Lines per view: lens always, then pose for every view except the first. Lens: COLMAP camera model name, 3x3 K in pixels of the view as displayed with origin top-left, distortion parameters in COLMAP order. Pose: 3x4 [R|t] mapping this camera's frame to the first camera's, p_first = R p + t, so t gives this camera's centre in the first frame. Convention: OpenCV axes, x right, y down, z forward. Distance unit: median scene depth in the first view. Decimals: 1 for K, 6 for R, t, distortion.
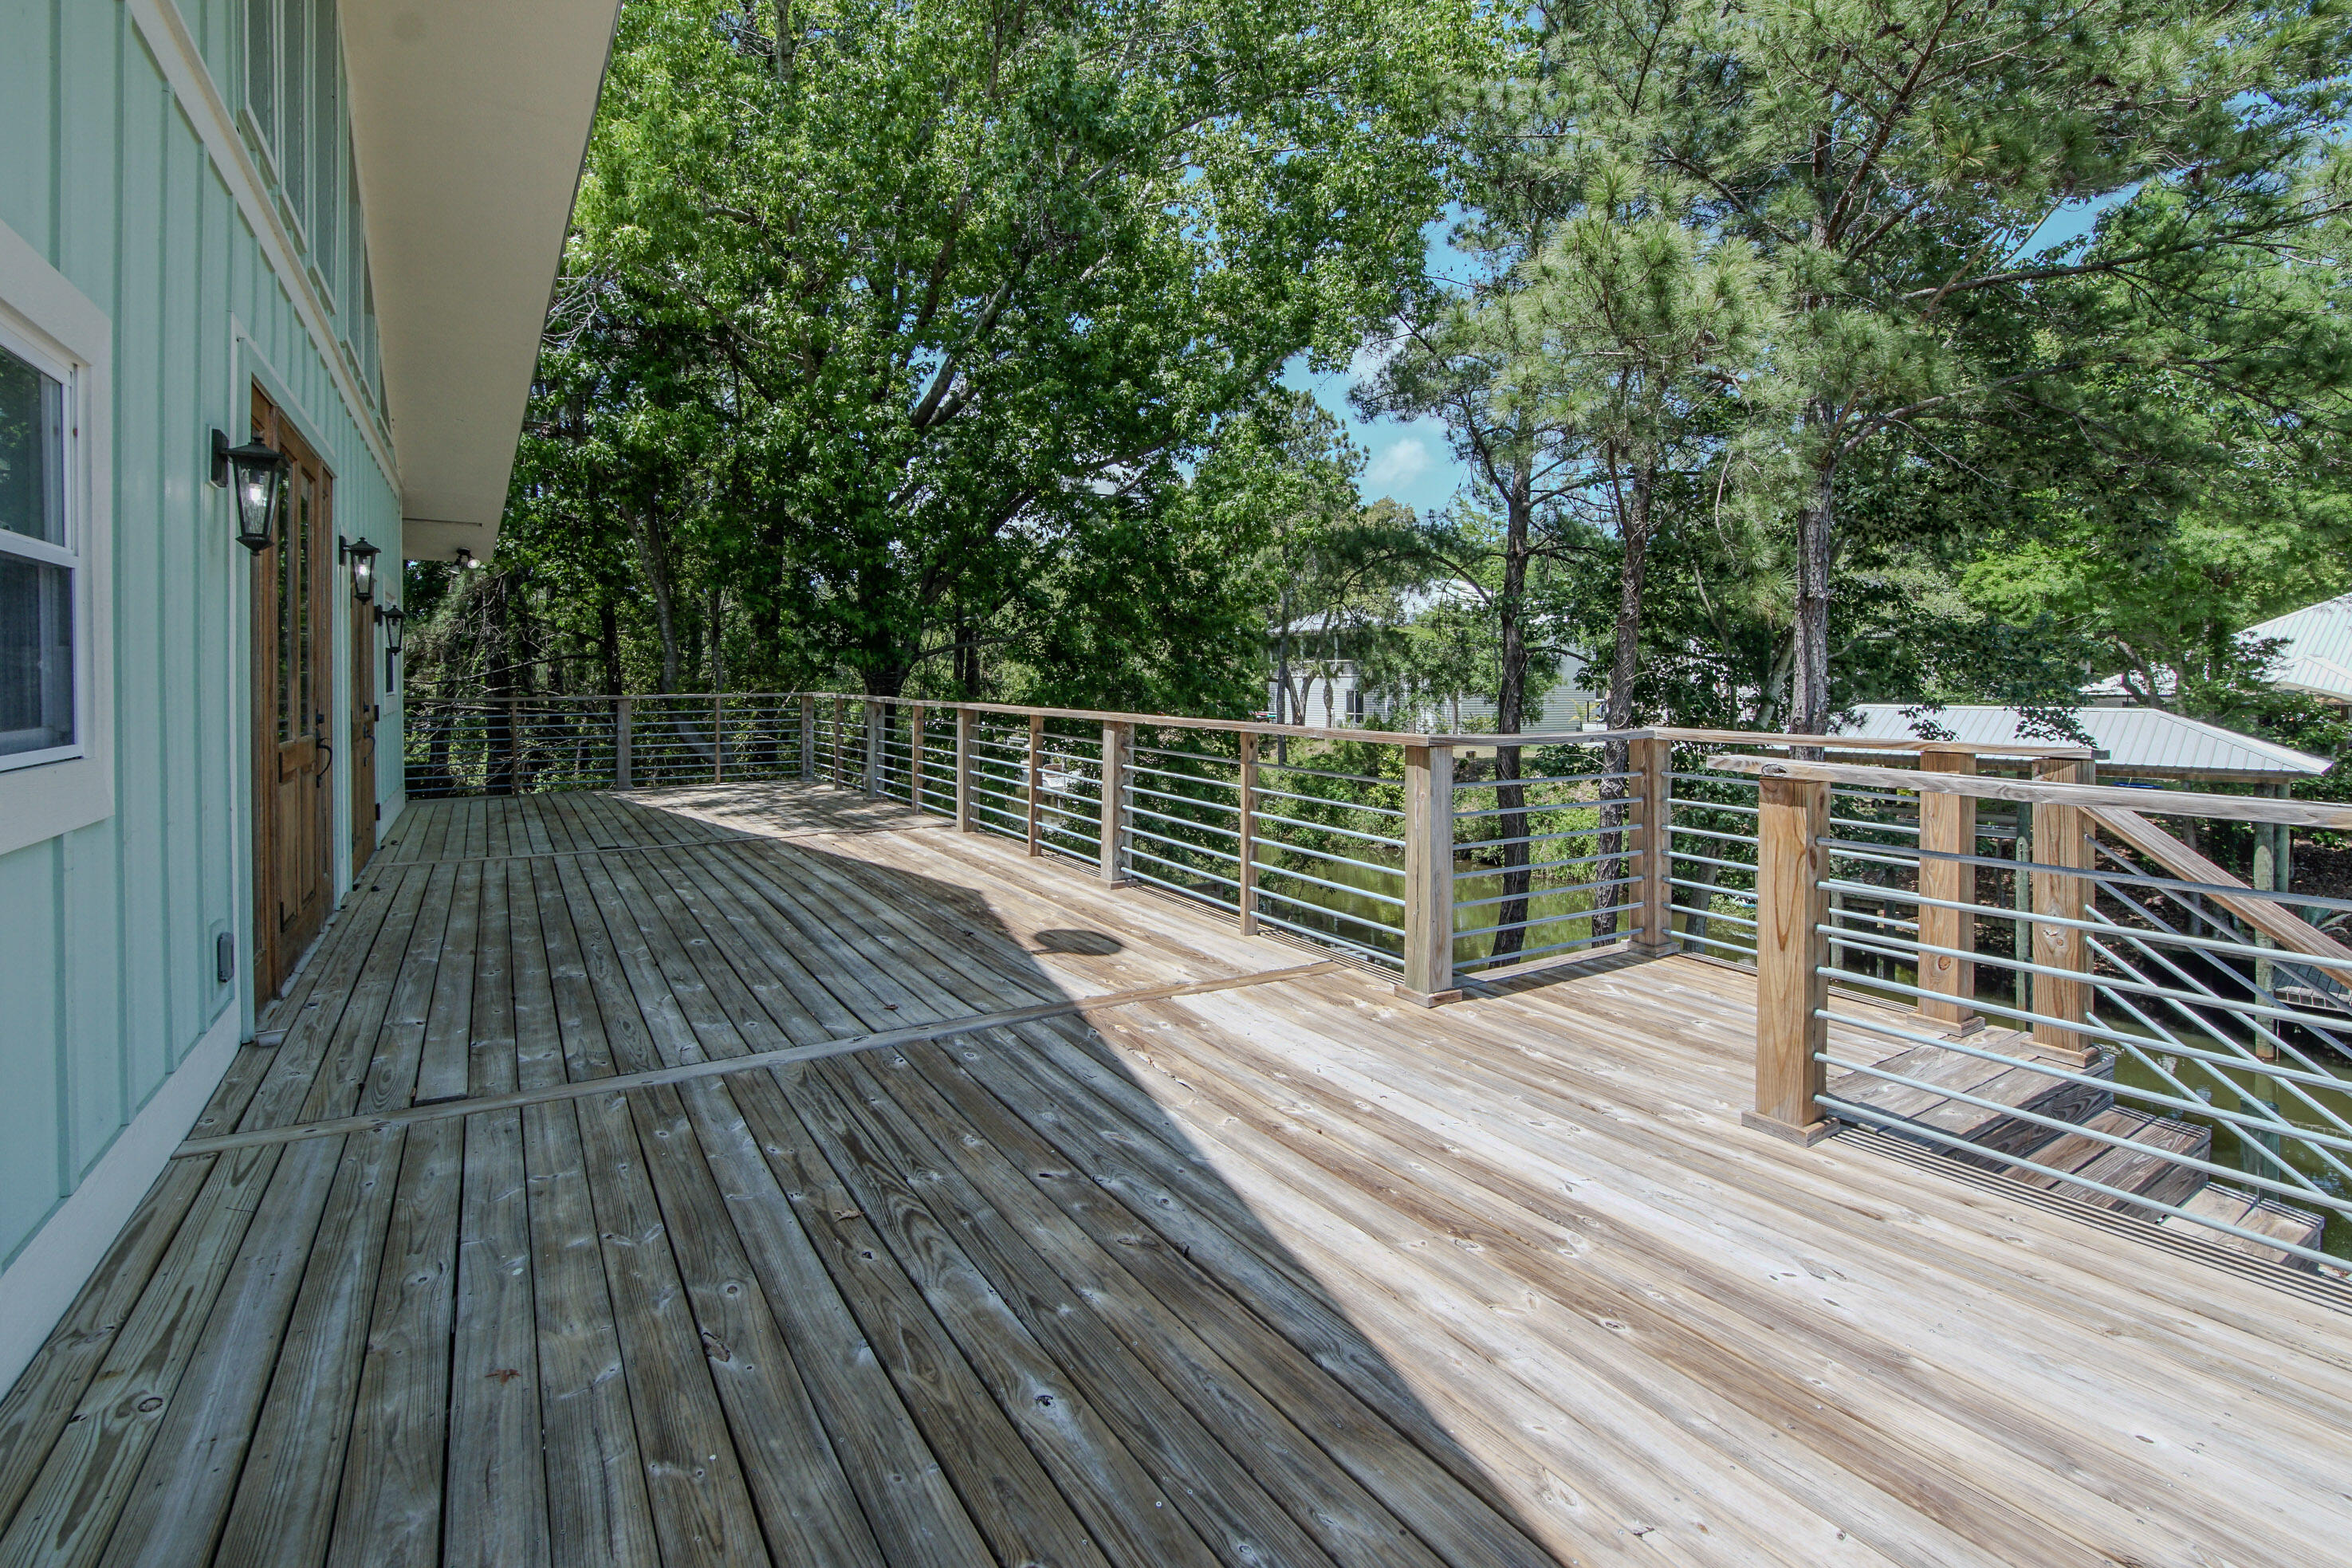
lens RADIAL K [[1083.0, 0, 1172.9], [0, 1083.0, 676.7], [0, 0, 1]] dist [-0.000564, -0.000107]
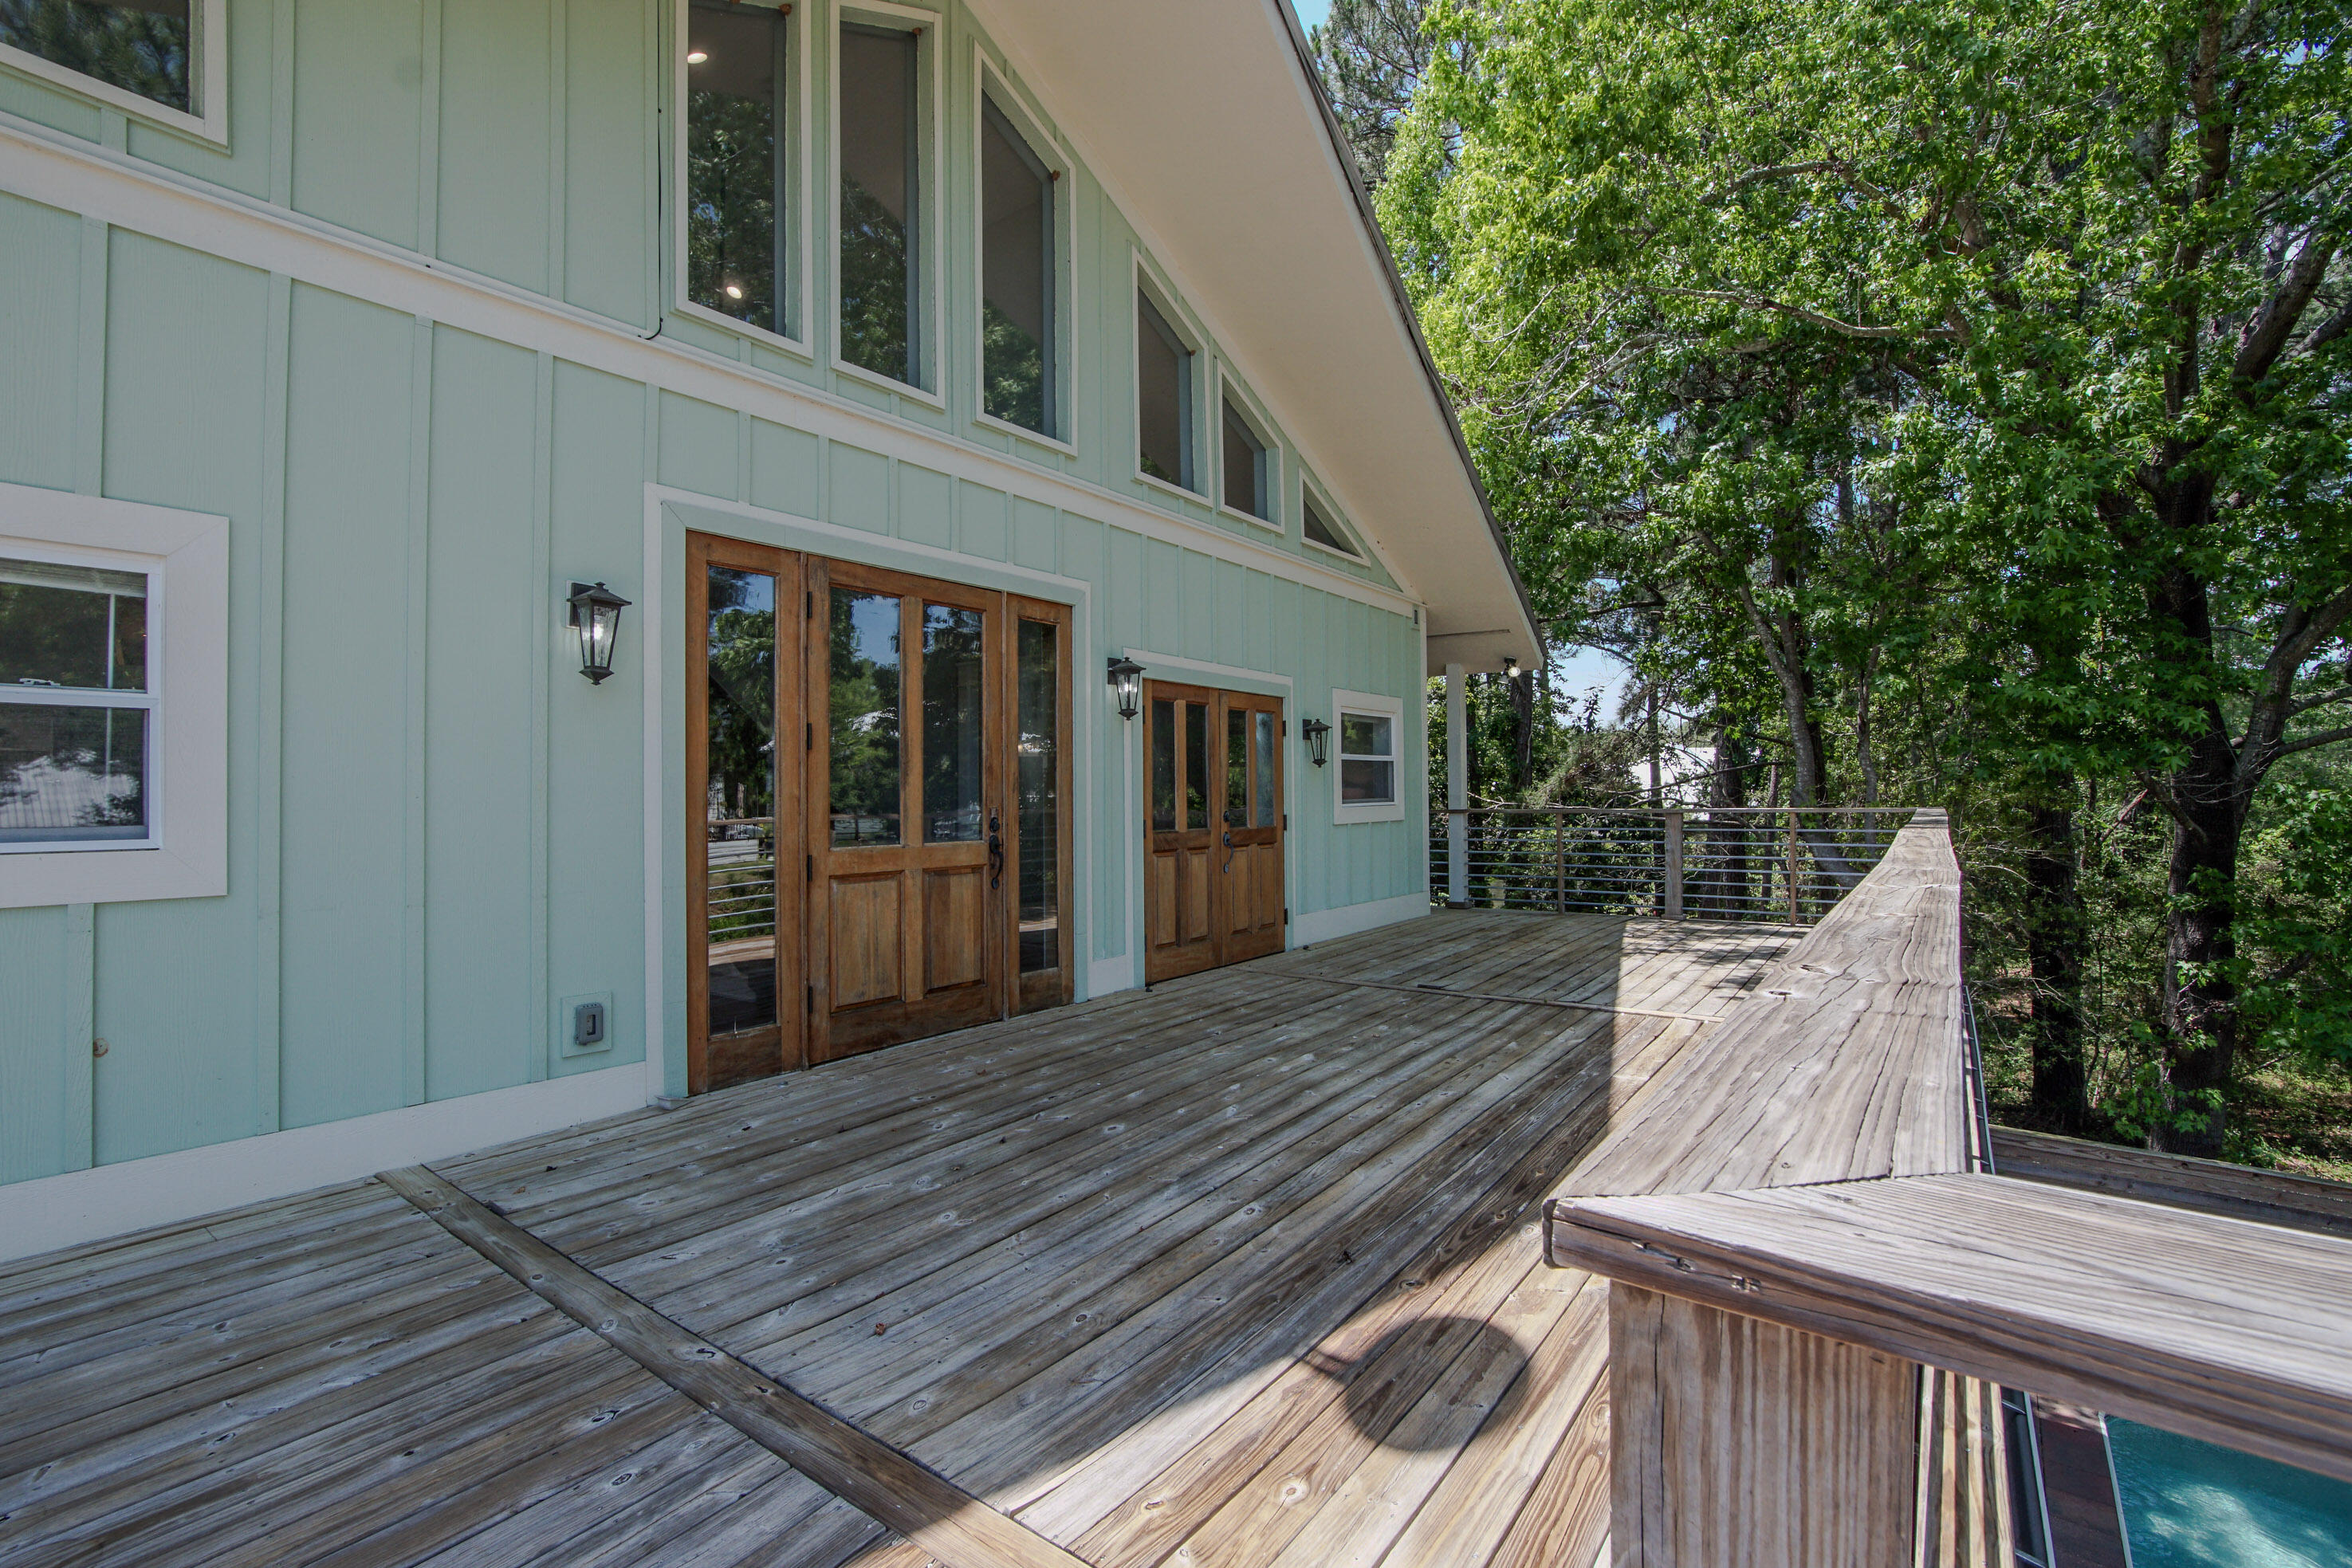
lens RADIAL K [[1063.8, 0, 1176.0], [0, 1063.8, 784.0], [0, 0, 1]] dist [-0.023820, 0.000786]
pose [[0.370738, -0.006954, -0.928711, 0.043872], [0.002412, 0.999976, -0.006525, 0.000359], [0.928734, 0.000179, 0.370746, 0.114220]]
